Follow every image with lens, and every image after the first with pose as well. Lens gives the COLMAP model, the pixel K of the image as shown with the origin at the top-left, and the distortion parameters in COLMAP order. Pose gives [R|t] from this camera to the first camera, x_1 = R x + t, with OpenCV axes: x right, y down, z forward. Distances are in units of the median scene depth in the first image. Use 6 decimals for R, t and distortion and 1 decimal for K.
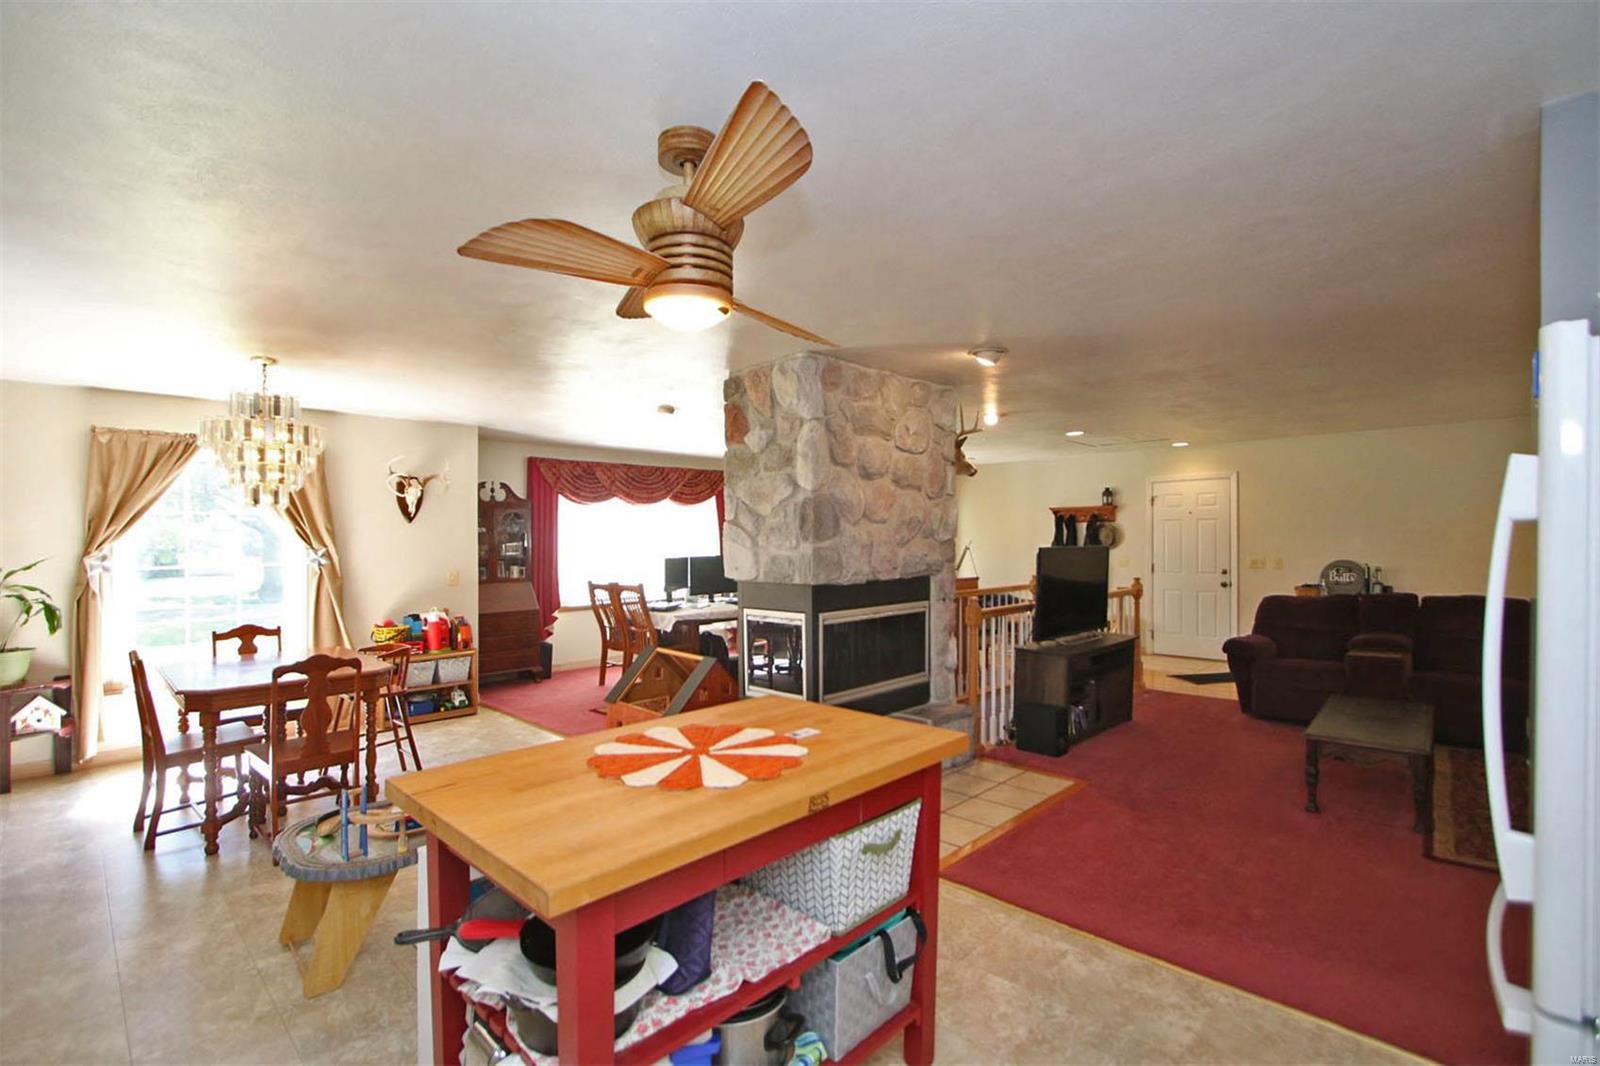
lens RADIAL K [[741.4, 0, 801.5], [0, 741.4, 537.9], [0, 0, 1]] dist [-0.016265, 0.002585]
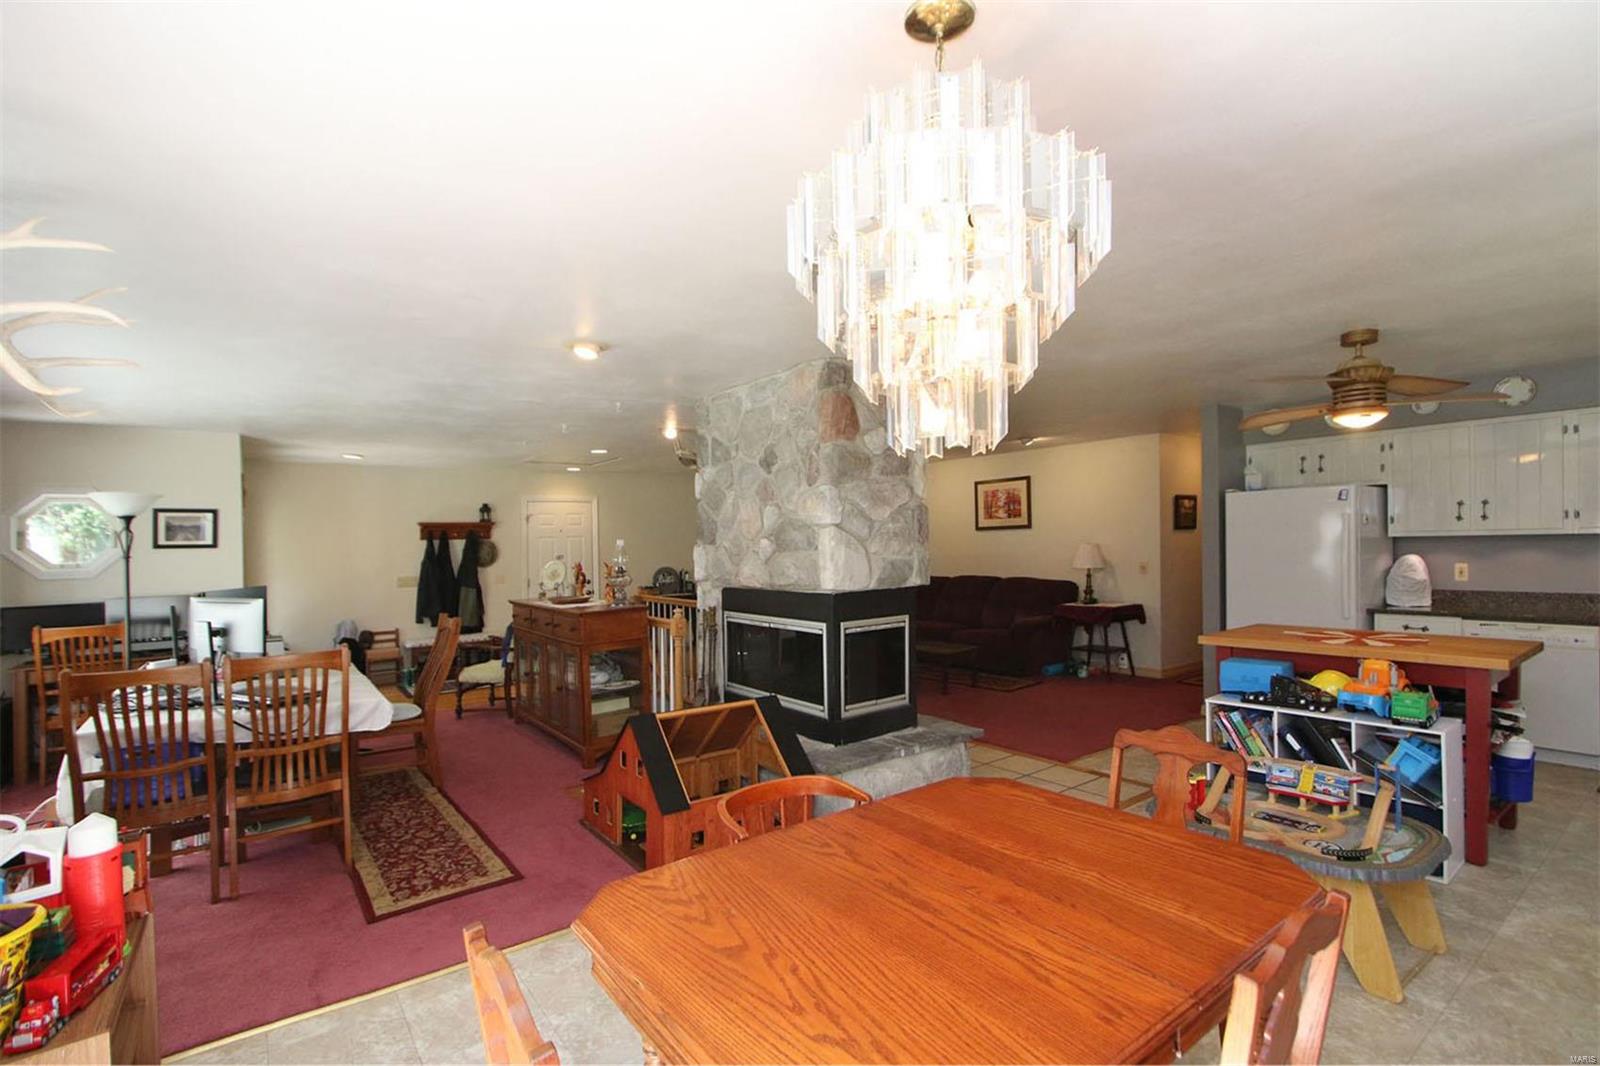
lens RADIAL K [[741.4, 0, 812.0], [0, 741.4, 551.5], [0, 0, 1]] dist [-0.016265, 0.002585]
pose [[0.153588, -0.008923, 0.988095, -0.887121], [0.025312, 0.999667, 0.005093, 0.002878], [-0.987811, 0.024228, 0.153763, 0.815228]]
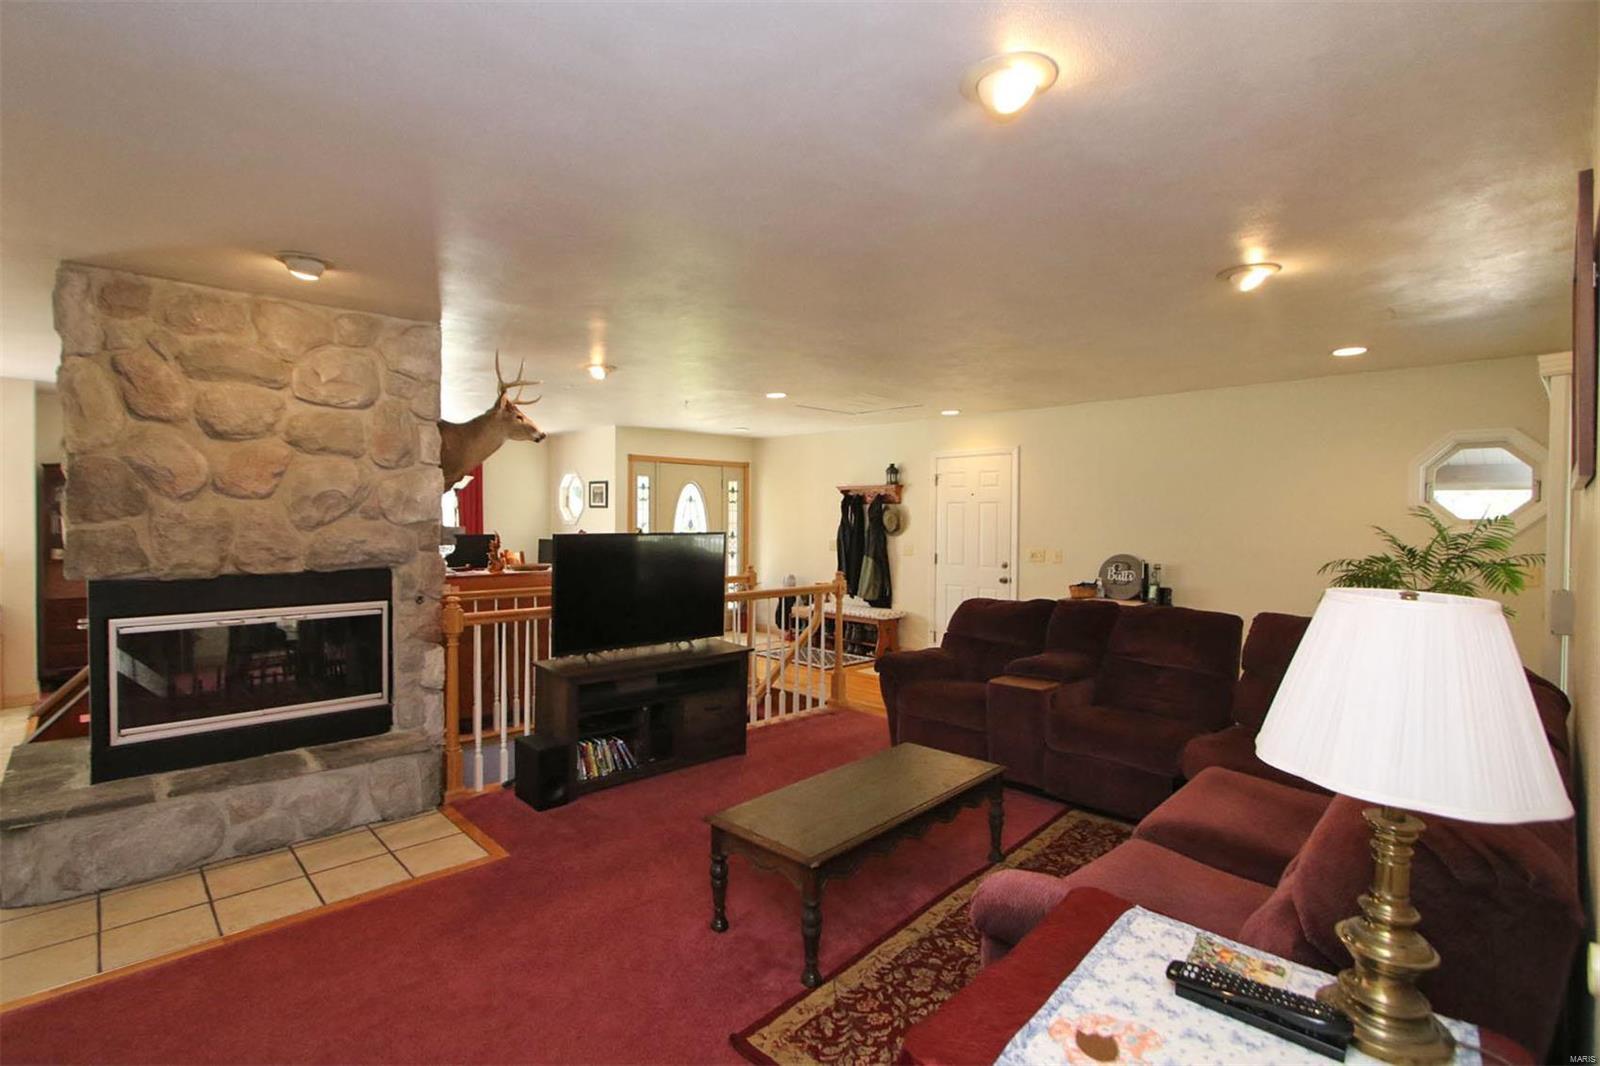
lens RADIAL K [[741.4, 0, 783.0], [0, 741.4, 523.1], [0, 0, 1]] dist [-0.016265, 0.002585]
pose [[0.998890, 0.016656, -0.044051, 0.612833], [-0.016250, 0.999822, 0.009537, -0.009641], [0.044202, -0.008810, 0.998984, 0.251913]]
